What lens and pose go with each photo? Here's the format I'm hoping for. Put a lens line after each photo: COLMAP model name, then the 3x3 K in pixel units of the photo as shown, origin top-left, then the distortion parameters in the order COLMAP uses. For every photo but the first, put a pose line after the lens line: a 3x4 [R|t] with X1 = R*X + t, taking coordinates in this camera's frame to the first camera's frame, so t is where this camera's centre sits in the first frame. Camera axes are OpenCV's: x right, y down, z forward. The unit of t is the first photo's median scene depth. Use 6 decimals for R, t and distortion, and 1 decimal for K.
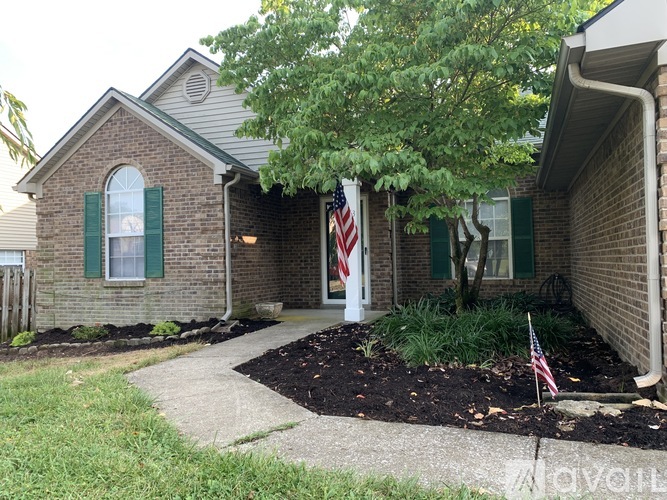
lens RADIAL K [[514.9, 0, 333.0], [0, 514.9, 248.8], [0, 0, 1]] dist [-0.005342, -0.001665]
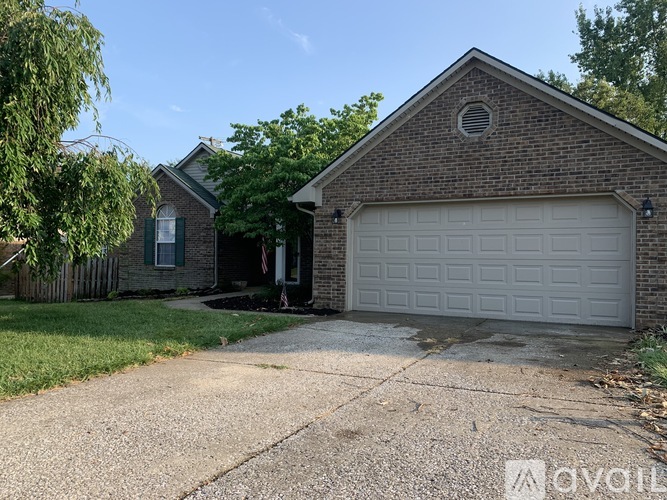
lens RADIAL K [[514.9, 0, 334.7], [0, 514.9, 249.3], [0, 0, 1]] dist [-0.005342, -0.001665]
pose [[0.995173, 0.030123, -0.093396, 0.398397], [-0.028549, 0.999428, 0.018145, -0.054377], [0.093890, -0.015391, 0.995464, -0.837127]]
